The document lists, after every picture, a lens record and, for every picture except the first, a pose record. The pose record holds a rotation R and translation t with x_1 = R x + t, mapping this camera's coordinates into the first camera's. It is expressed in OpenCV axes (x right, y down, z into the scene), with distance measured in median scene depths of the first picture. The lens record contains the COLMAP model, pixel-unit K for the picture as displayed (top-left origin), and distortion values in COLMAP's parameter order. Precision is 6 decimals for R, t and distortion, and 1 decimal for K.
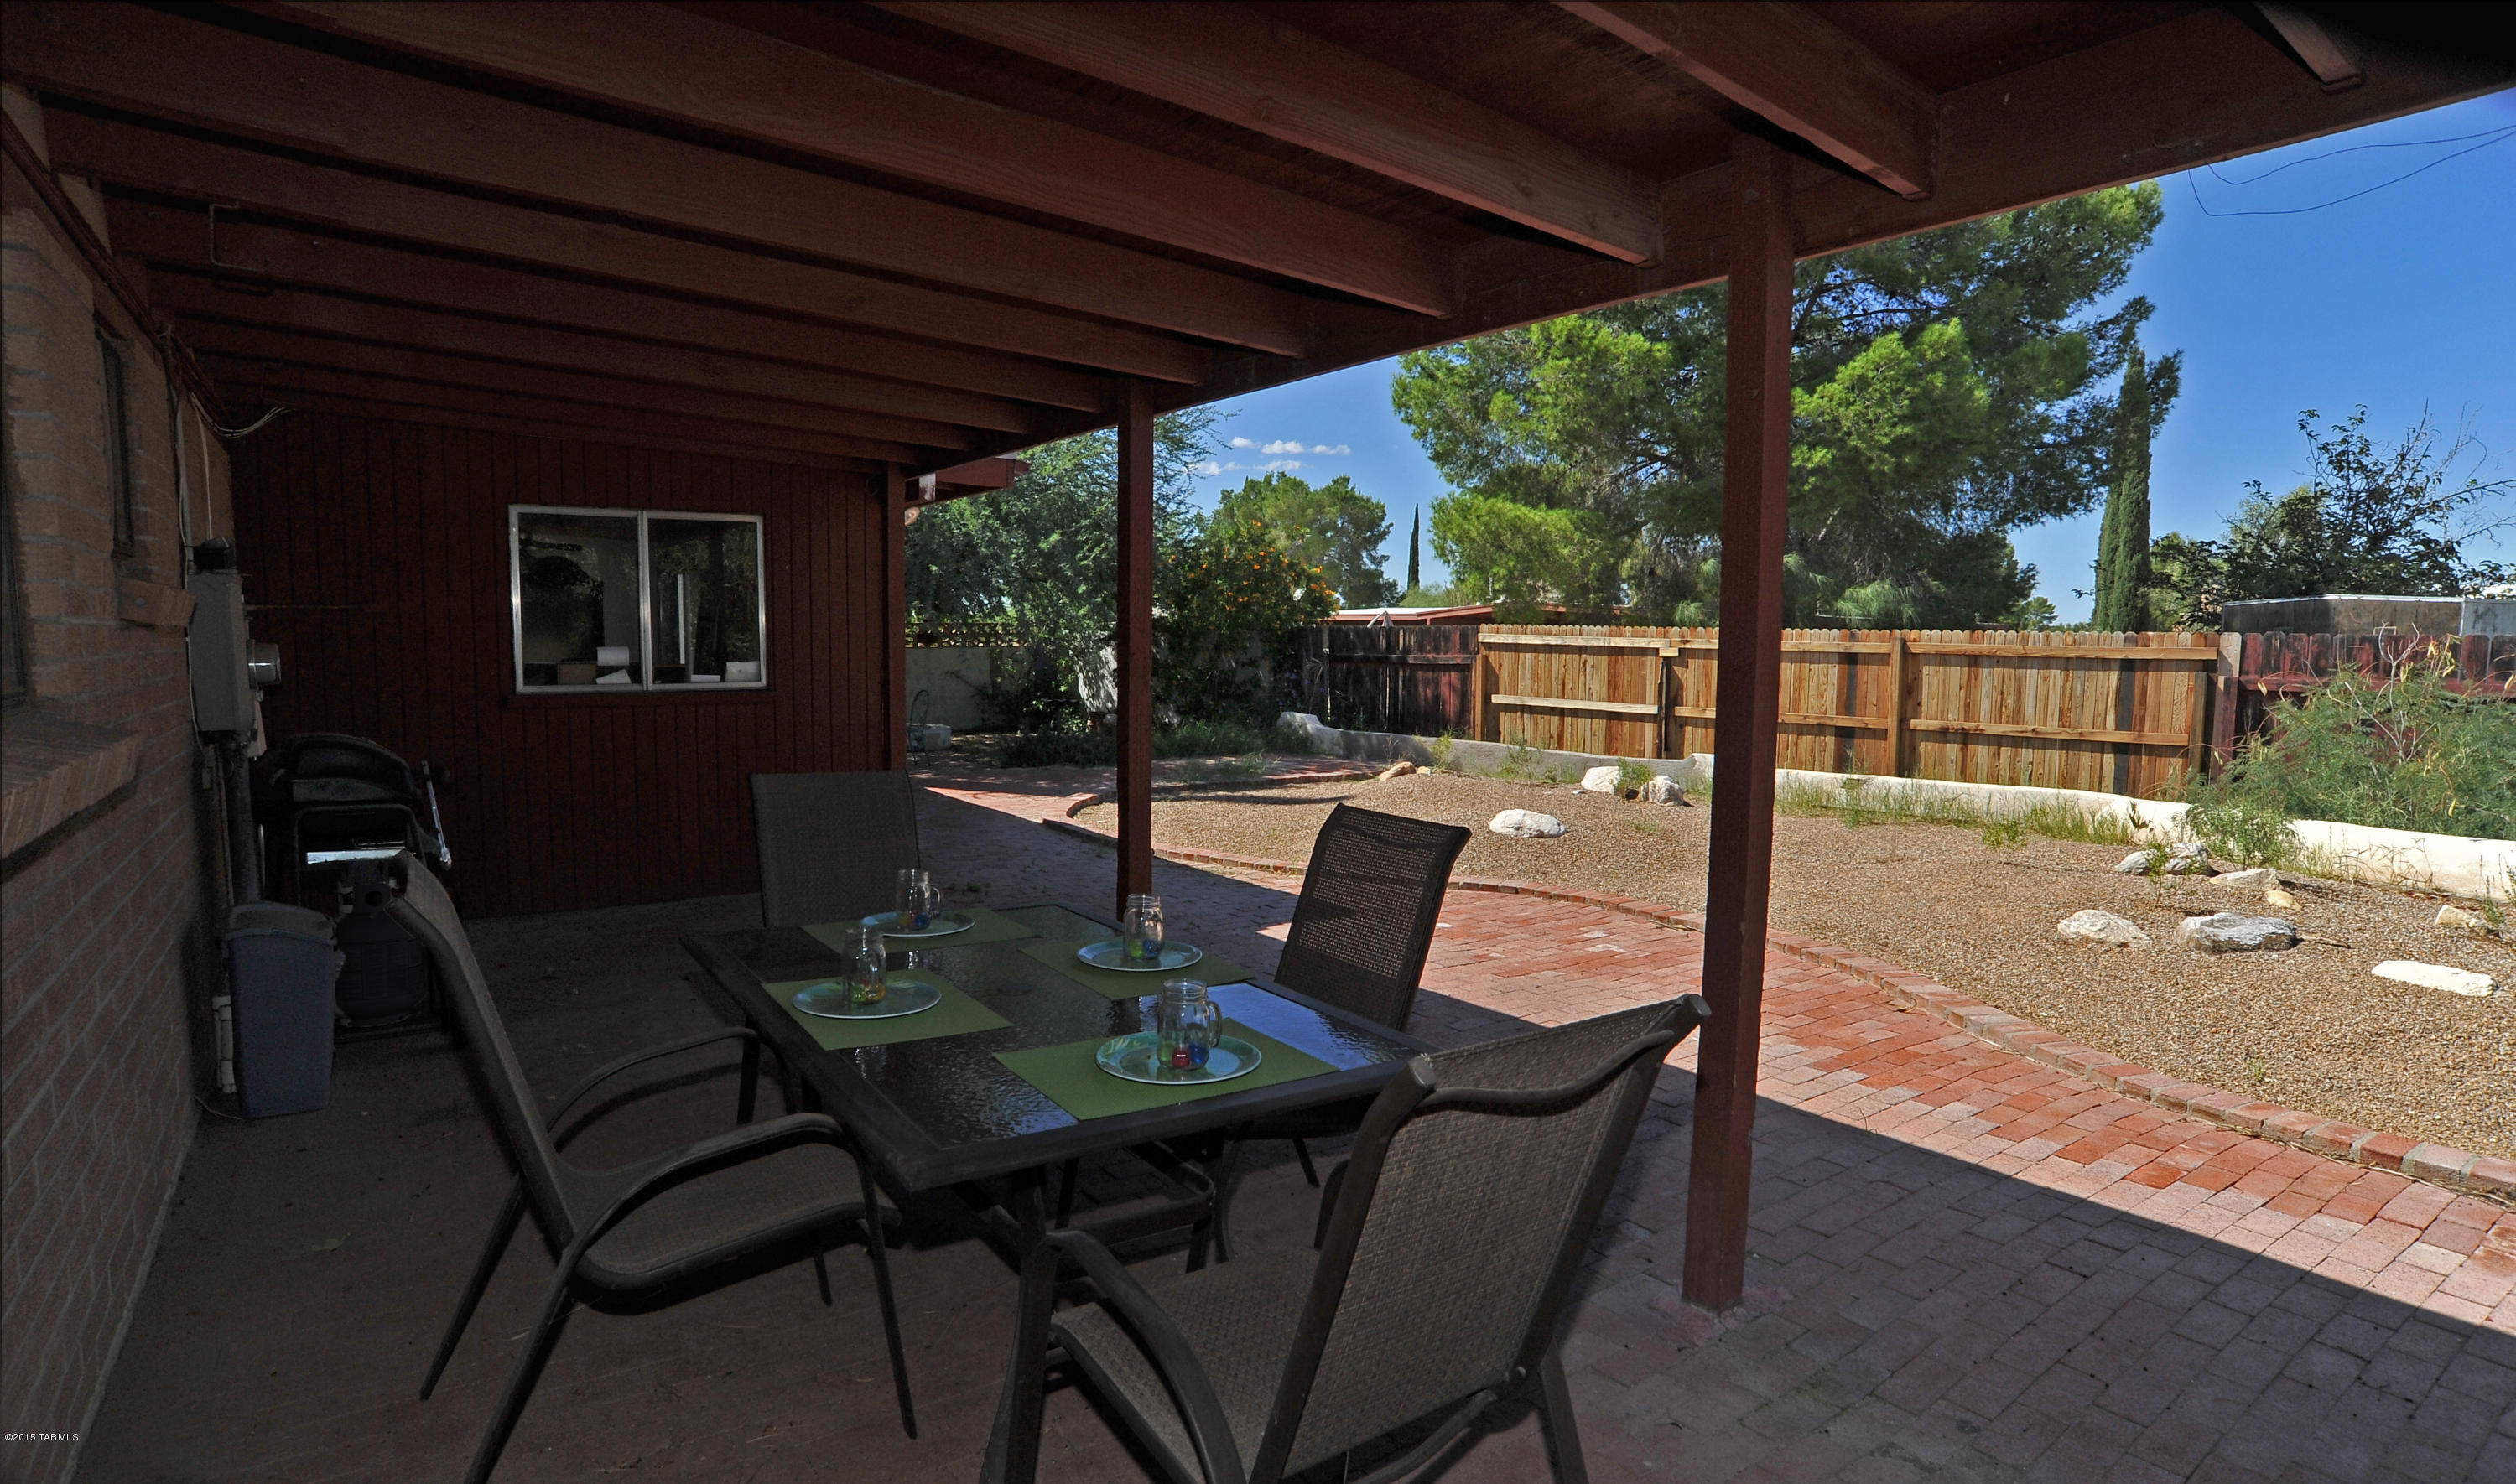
lens RADIAL K [[1224.2, 0, 1258.0], [0, 1224.2, 742.0], [0, 0, 1]] dist [-0.000464, -0.000079]
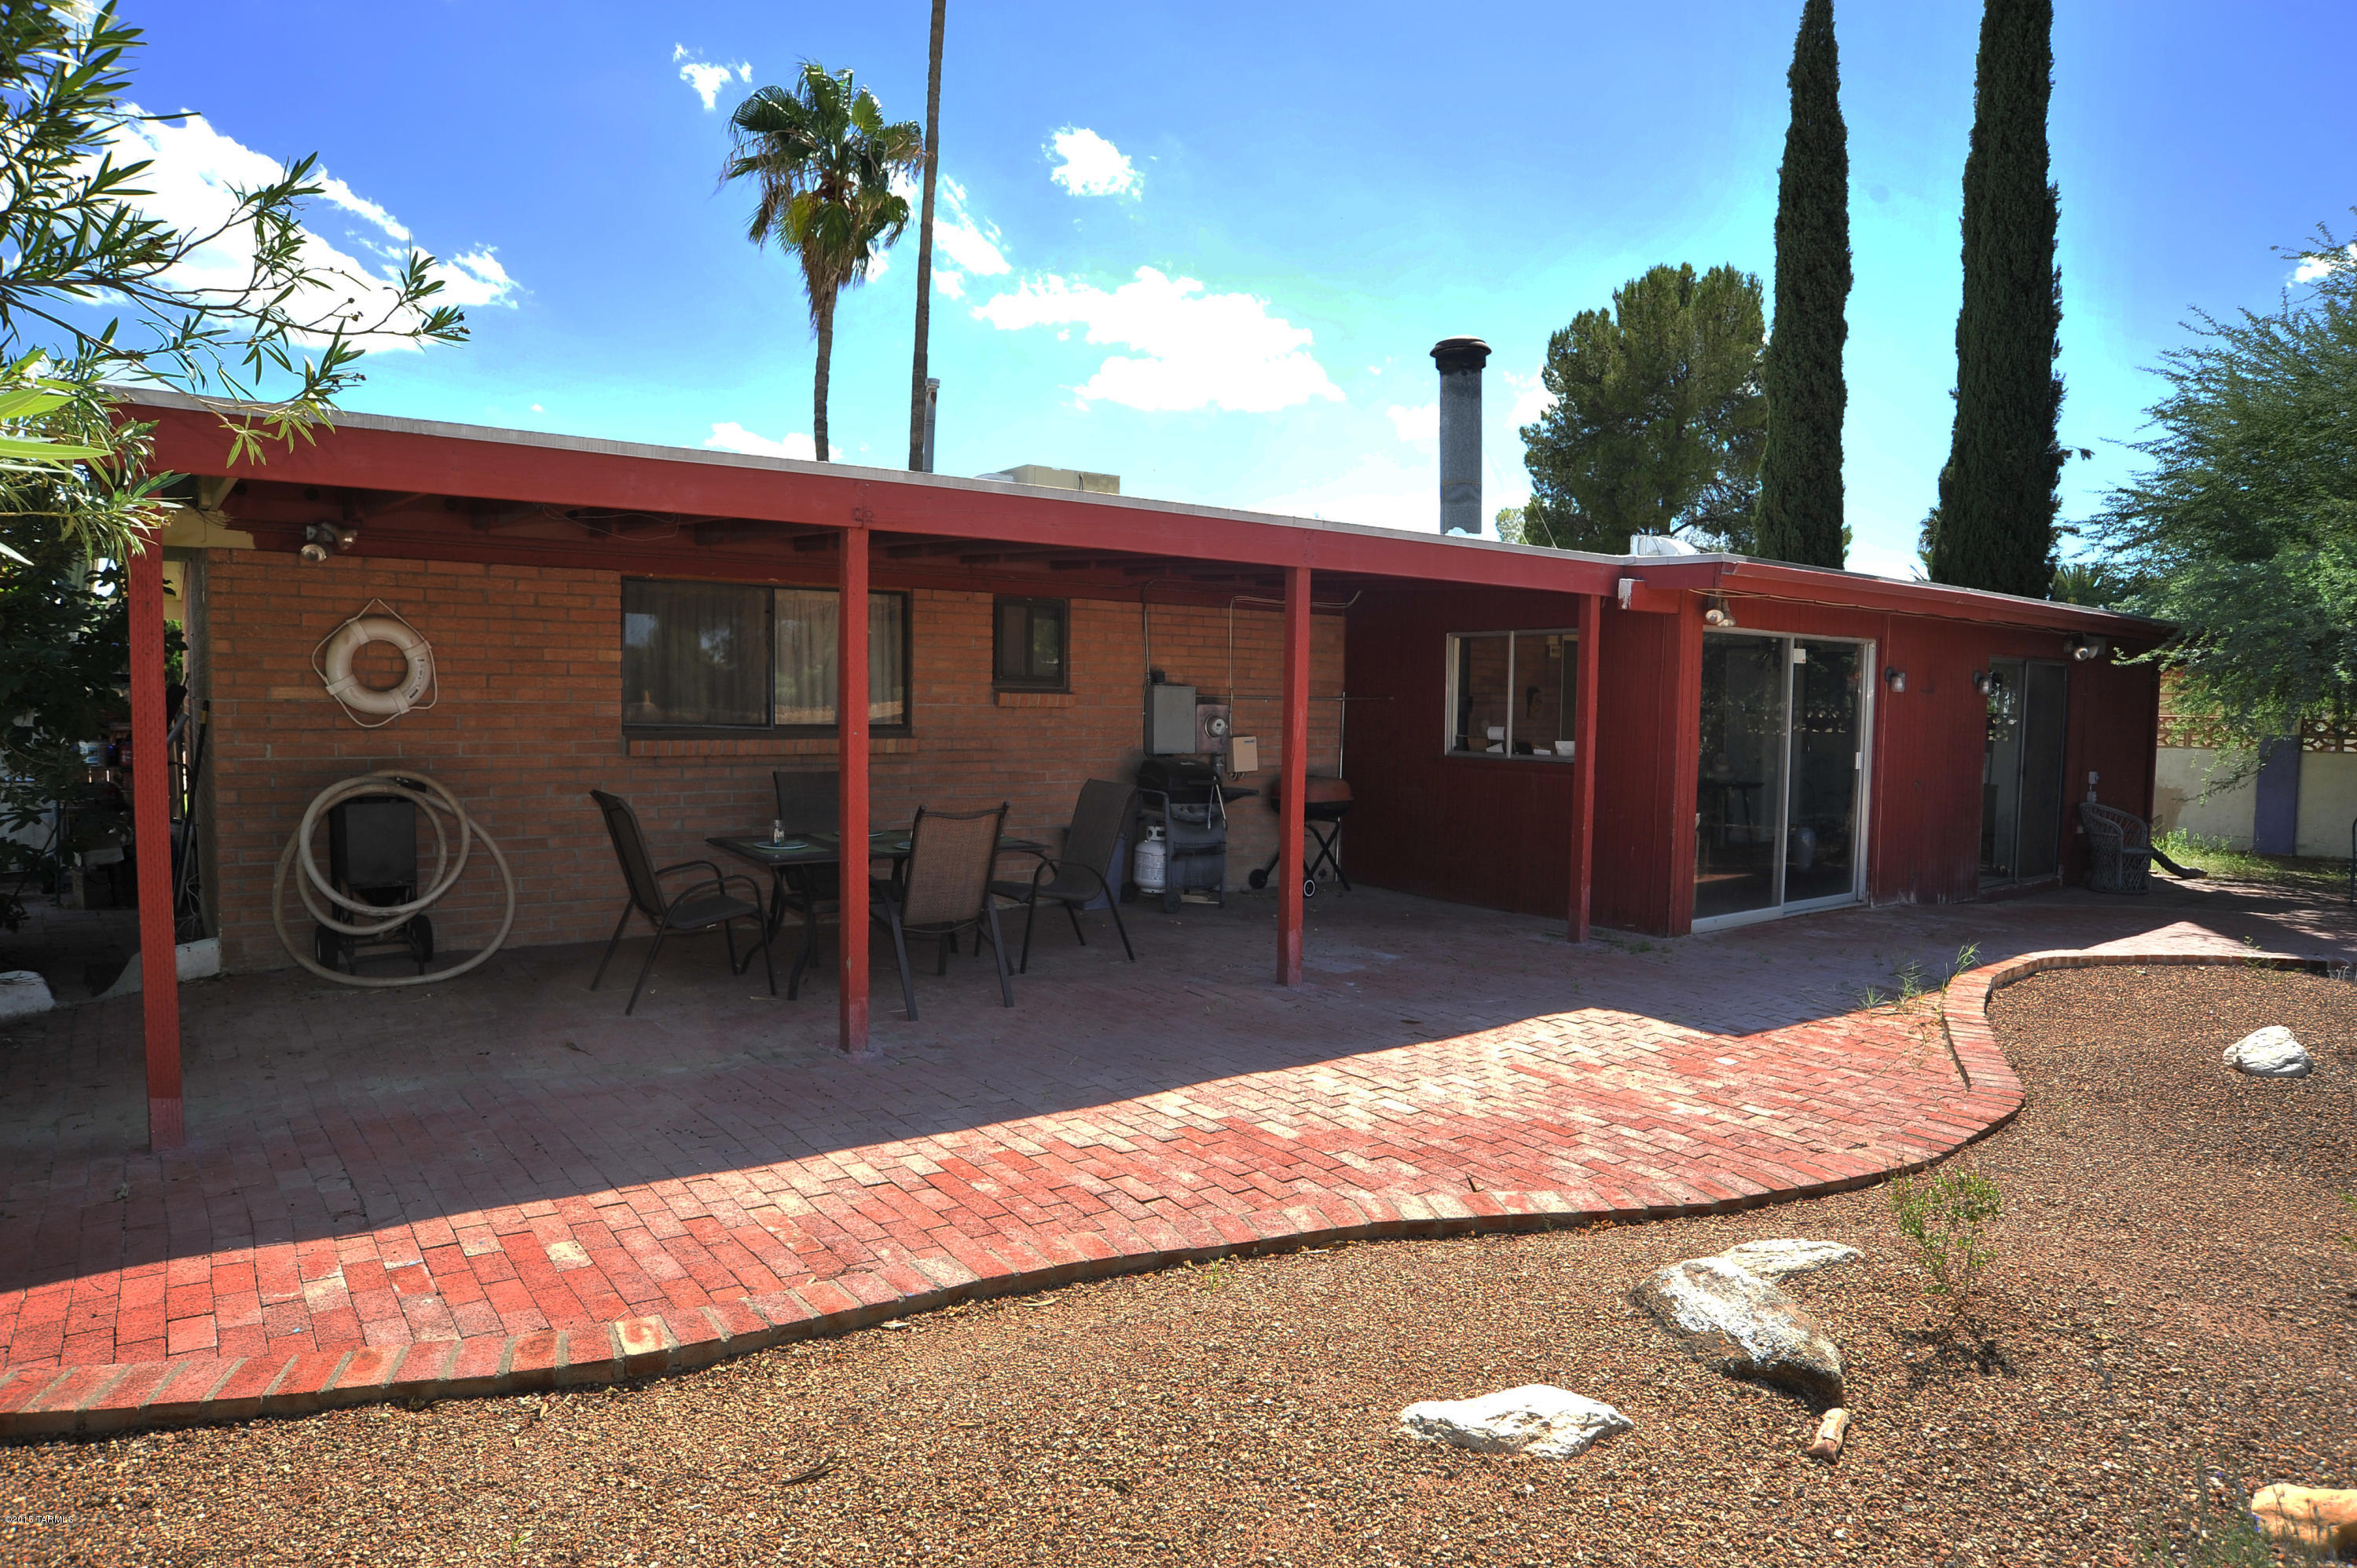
lens RADIAL K [[1355.3, 0, 1178.5], [0, 1355.3, 784.0], [0, 0, 1]] dist [0.000088, 0.000010]
pose [[-0.000754, 0.032806, -0.999461, 1.209100], [-0.095634, 0.994878, 0.032728, -0.031101], [0.995416, 0.095607, 0.002388, 0.721915]]
